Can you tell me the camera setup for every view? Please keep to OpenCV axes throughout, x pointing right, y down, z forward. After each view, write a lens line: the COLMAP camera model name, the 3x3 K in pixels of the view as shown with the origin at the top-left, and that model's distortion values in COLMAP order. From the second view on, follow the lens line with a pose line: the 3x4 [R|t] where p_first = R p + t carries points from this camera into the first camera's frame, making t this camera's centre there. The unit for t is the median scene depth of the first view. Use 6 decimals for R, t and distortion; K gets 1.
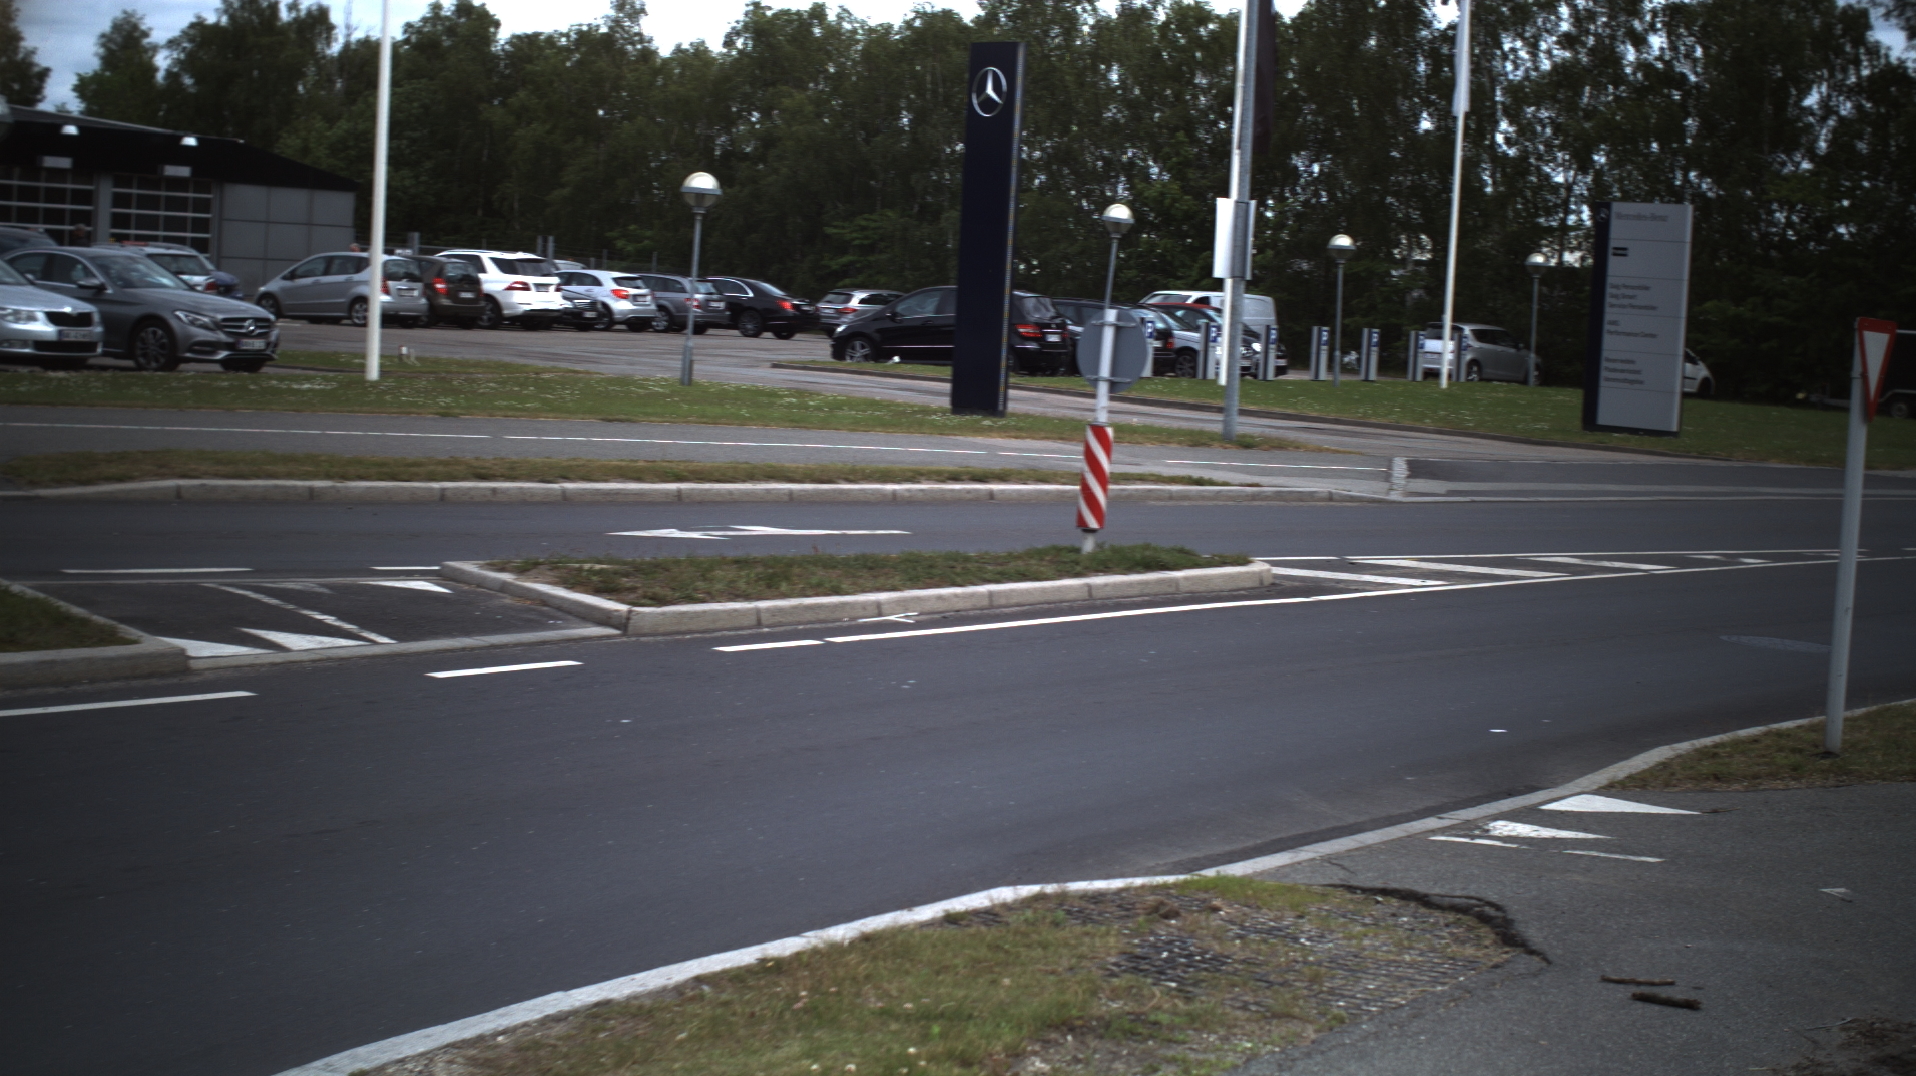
lens RADIAL K [[3398.7, 0, 979.1], [0, 3398.7, 529.8], [0, 0, 1]] dist [-0.308501, 0.455515]
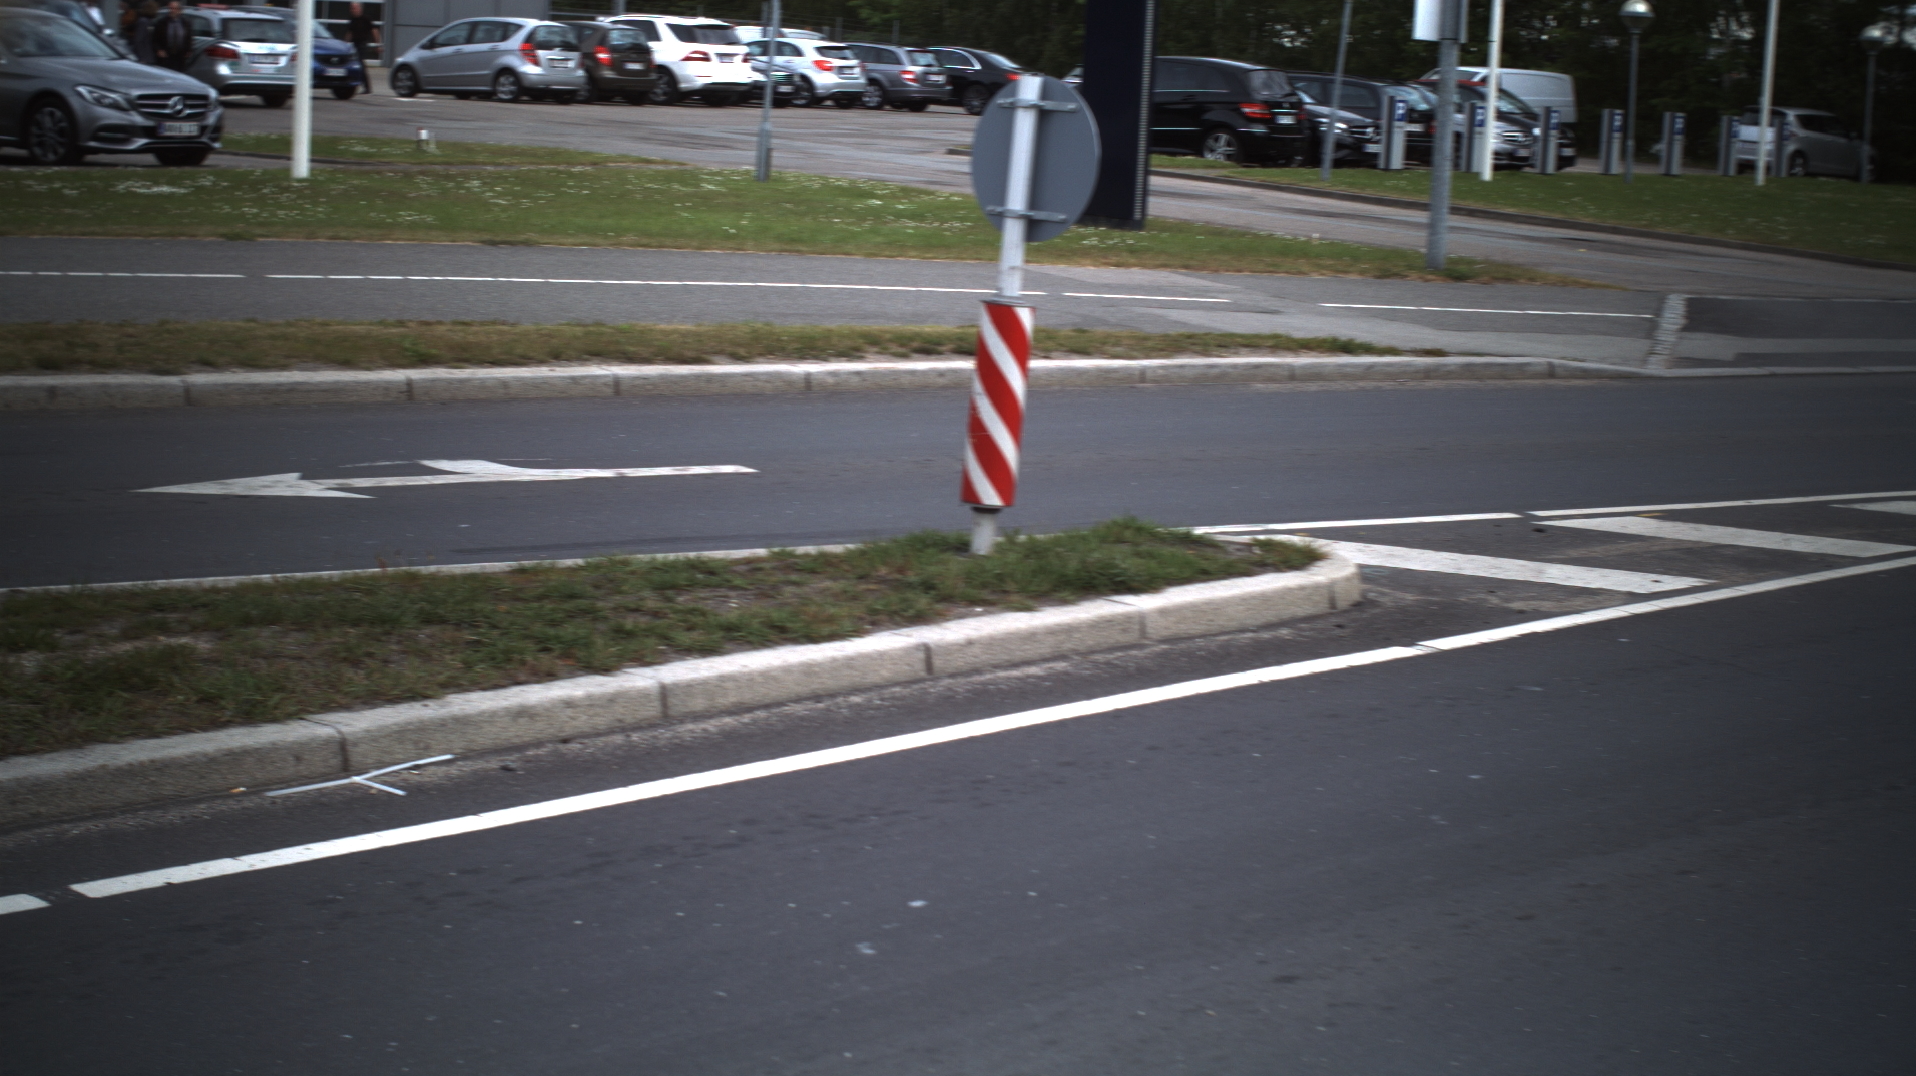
lens RADIAL K [[3398.7, 0, 979.1], [0, 3398.7, 529.8], [0, 0, 1]] dist [-0.308501, 0.455515]
pose [[0.995312, 0.015317, -0.095493, 0.024985], [-0.009007, 0.997768, 0.066164, -0.009457], [0.096293, -0.064994, 0.993229, 0.151475]]
